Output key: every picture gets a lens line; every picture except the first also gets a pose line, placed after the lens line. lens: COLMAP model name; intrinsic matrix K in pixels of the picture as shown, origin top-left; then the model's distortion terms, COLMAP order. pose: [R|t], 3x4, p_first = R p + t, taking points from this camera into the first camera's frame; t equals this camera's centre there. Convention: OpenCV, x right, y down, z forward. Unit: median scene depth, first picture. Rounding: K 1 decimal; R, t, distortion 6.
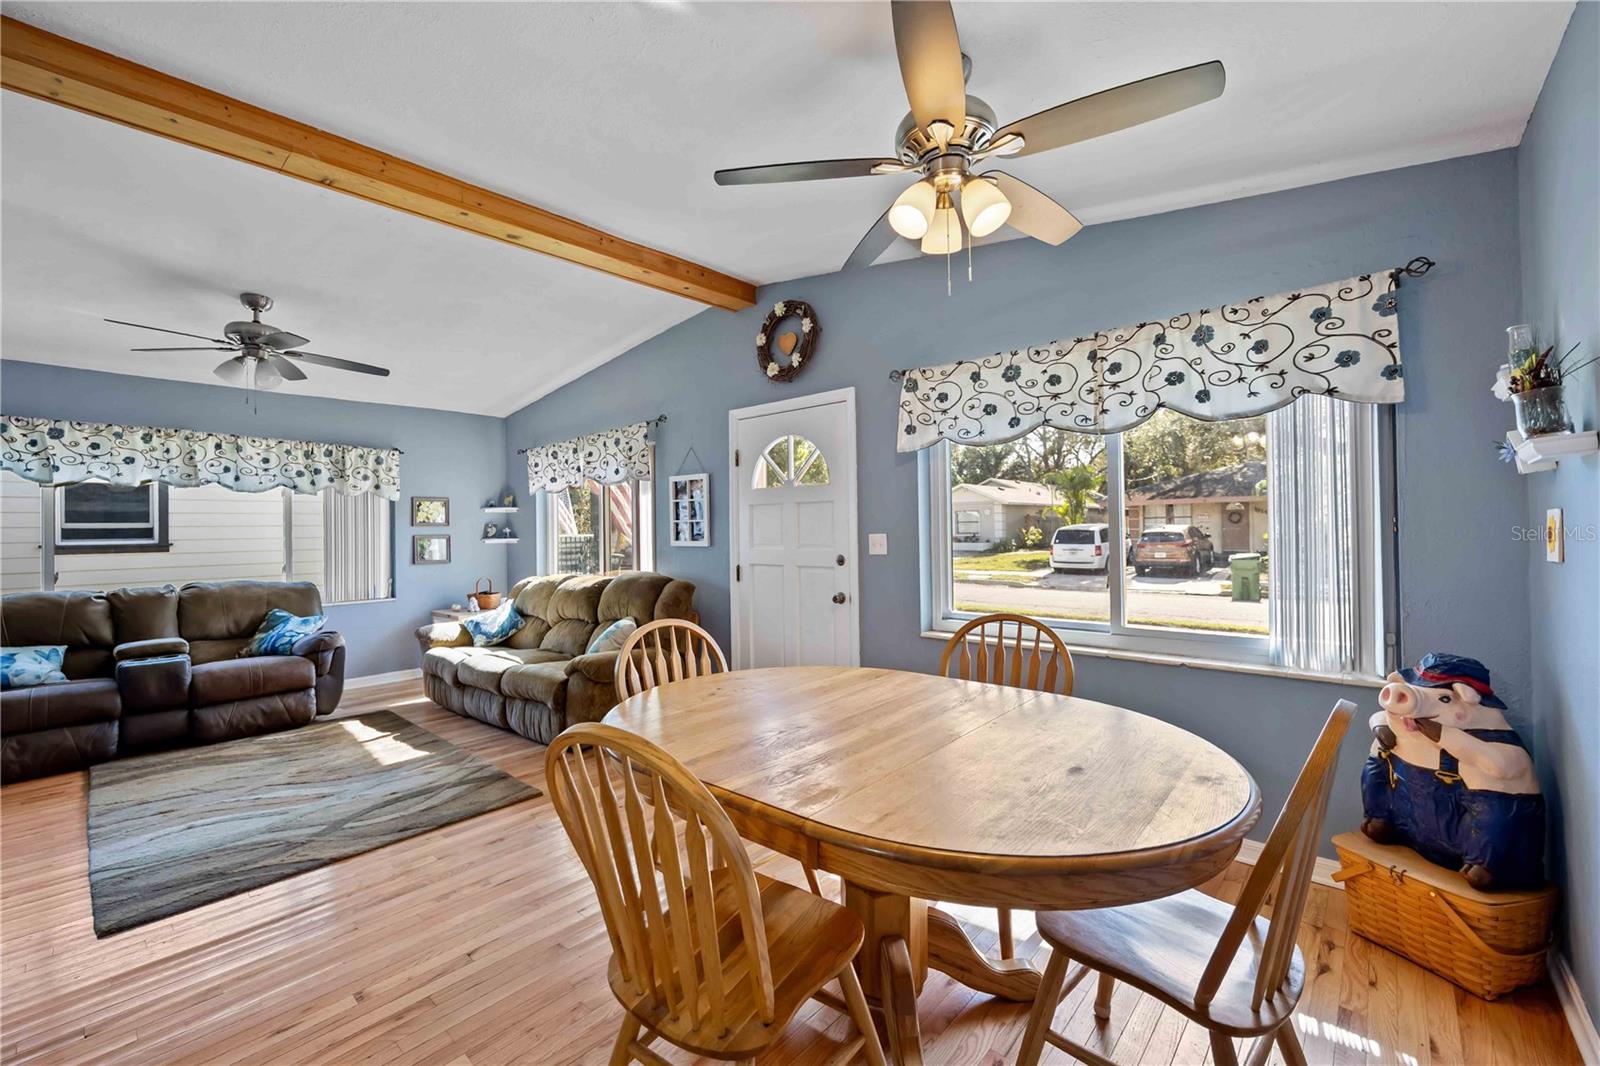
lens RADIAL K [[655.4, 0, 795.4], [0, 655.4, 522.3], [0, 0, 1]] dist [-0.002082, -0.000485]
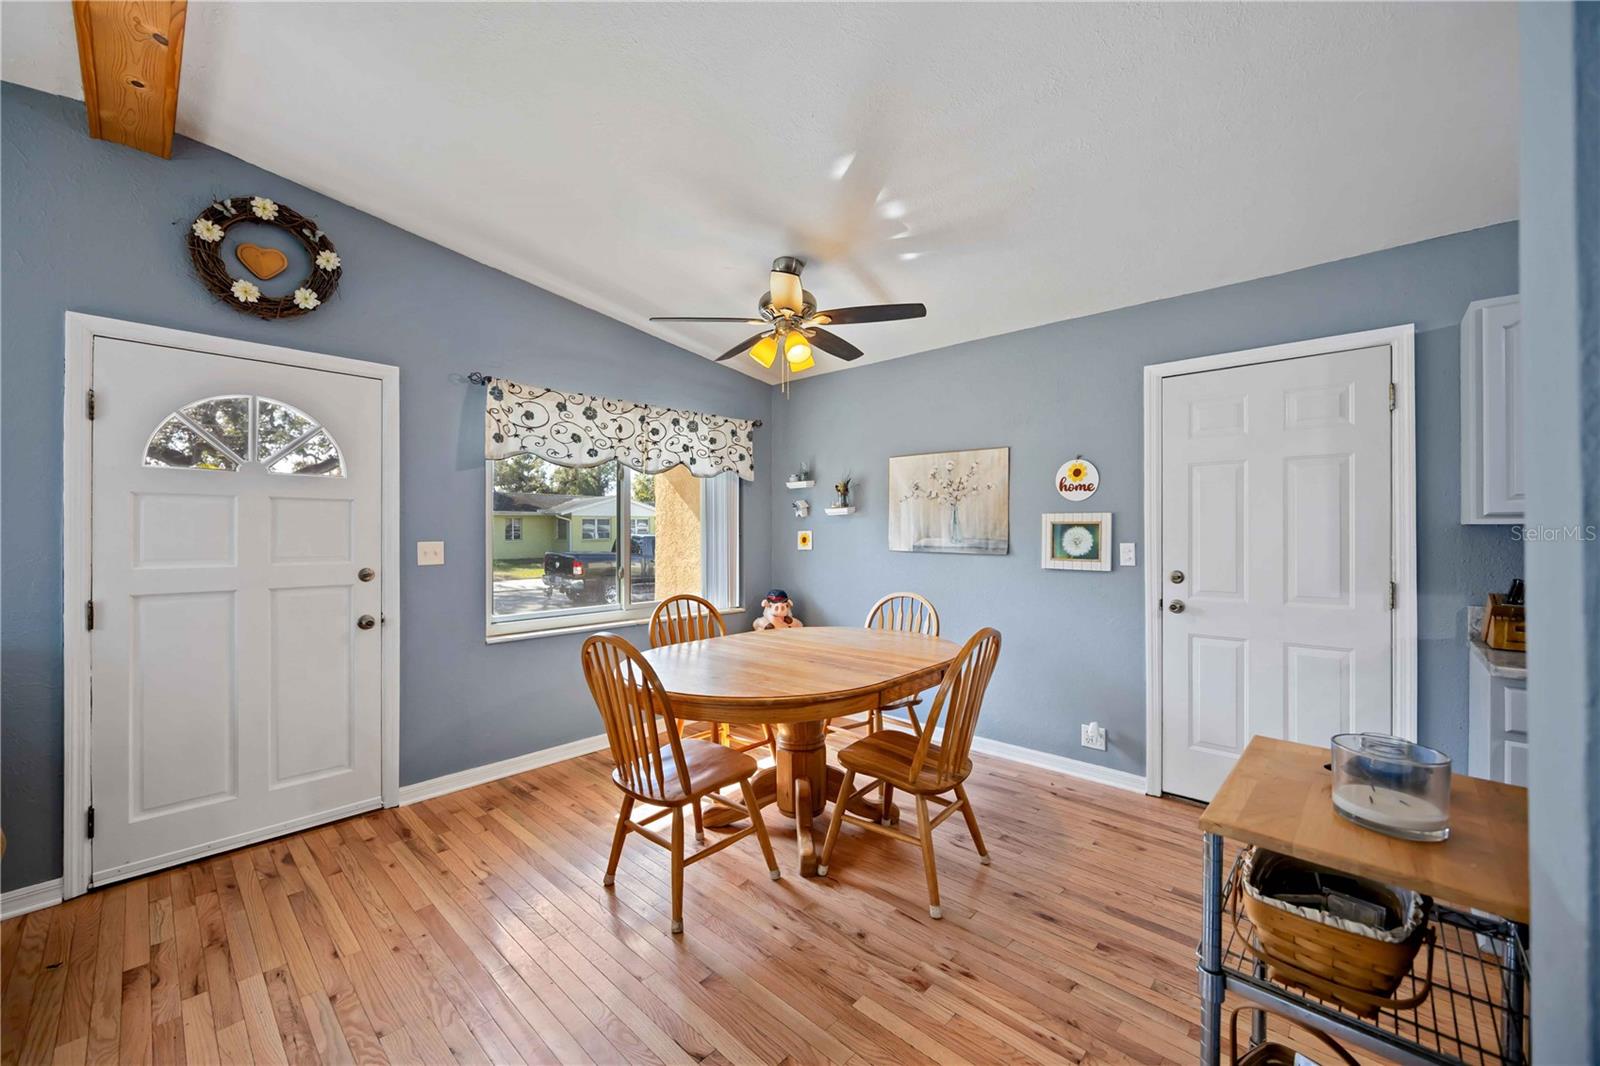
lens RADIAL K [[616.6, 0, 787.1], [0, 616.6, 528.6], [0, 0, 1]] dist [-0.001735, -0.000463]
pose [[0.025098, 0.020634, 0.999472, -0.853048], [-0.009218, 0.999749, -0.020408, 0.015028], [-0.999642, -0.008701, 0.025282, 0.597338]]
